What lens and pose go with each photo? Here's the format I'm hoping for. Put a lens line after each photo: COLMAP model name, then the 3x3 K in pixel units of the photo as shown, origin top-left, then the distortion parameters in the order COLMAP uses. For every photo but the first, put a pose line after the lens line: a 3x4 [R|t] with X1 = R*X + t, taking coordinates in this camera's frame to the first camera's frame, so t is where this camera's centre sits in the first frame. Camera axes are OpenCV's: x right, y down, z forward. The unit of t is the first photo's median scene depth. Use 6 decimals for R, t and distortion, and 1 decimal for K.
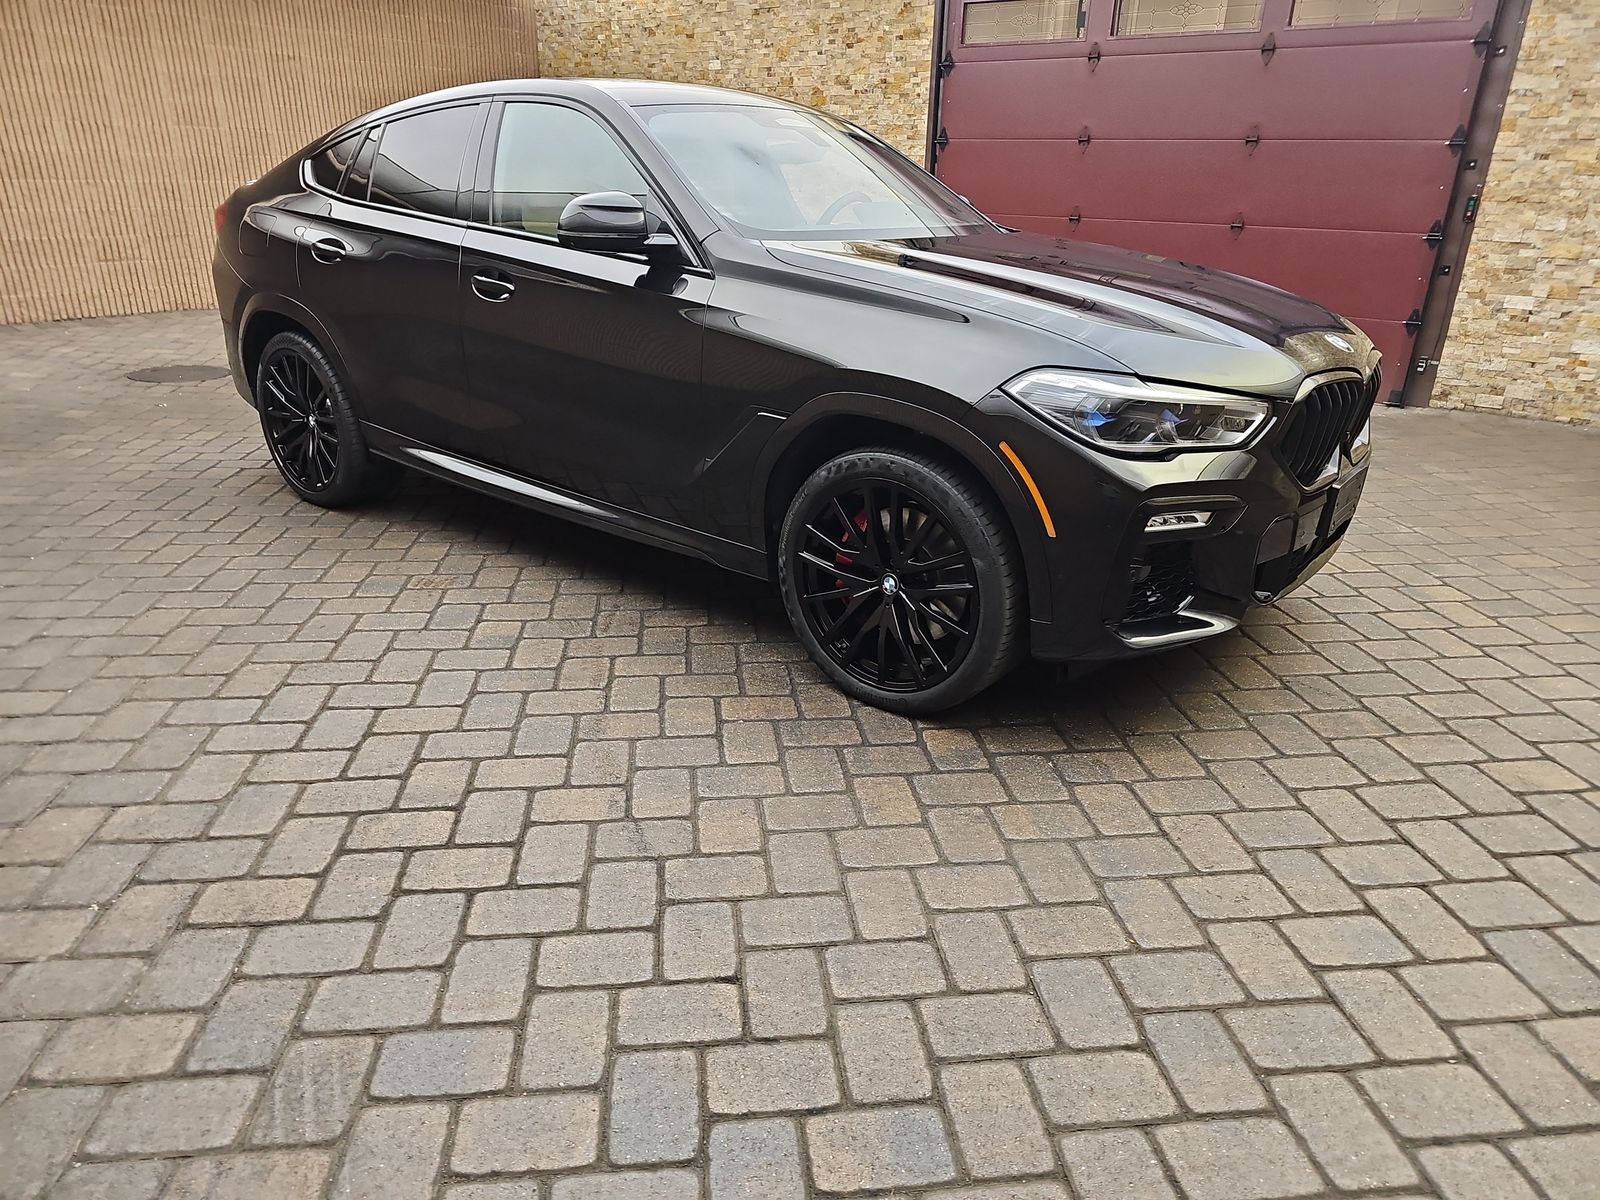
lens RADIAL K [[1055.8, 0, 806.0], [0, 1055.8, 599.2], [0, 0, 1]] dist [0.016980, -0.005081]
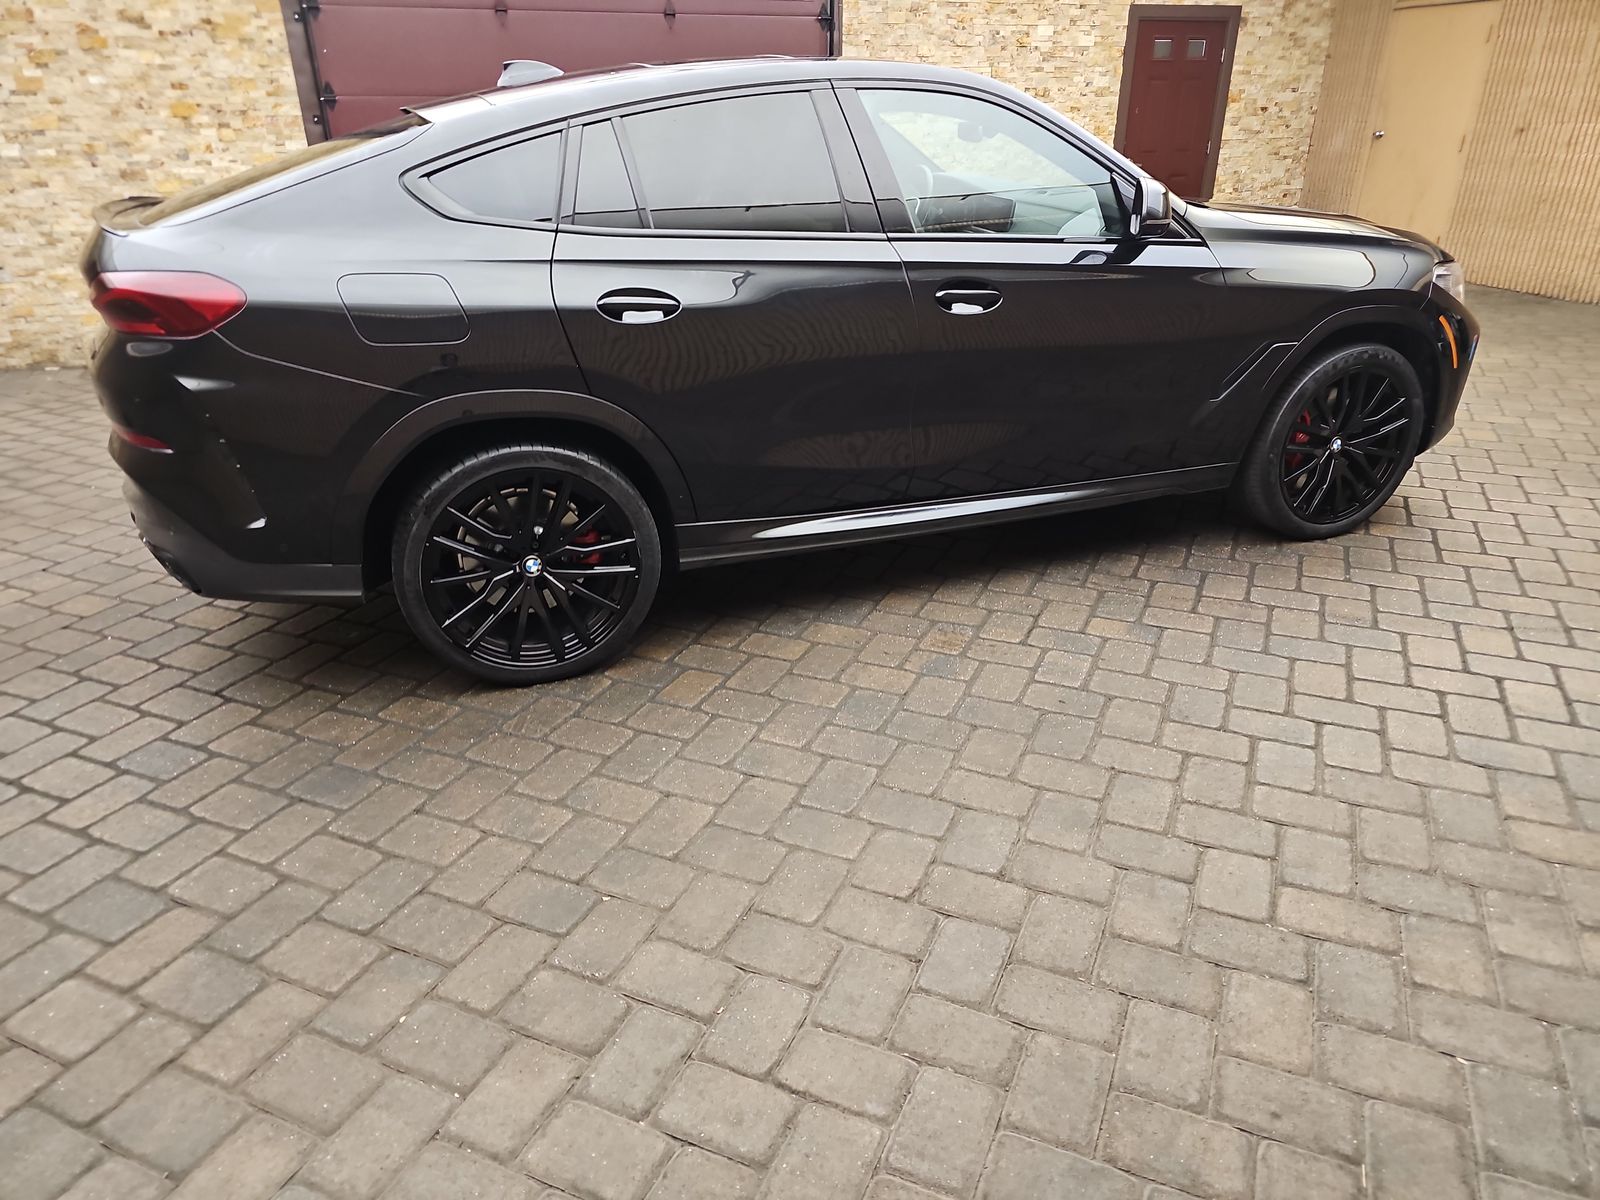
lens RADIAL K [[1055.8, 0, 806.0], [0, 1055.8, 599.2], [0, 0, 1]] dist [0.016980, -0.005081]
pose [[0.518673, -0.381581, 0.765098, -1.066027], [0.342422, 0.912685, 0.223054, -0.283193], [-0.783406, 0.146294, 0.604047, 0.554453]]
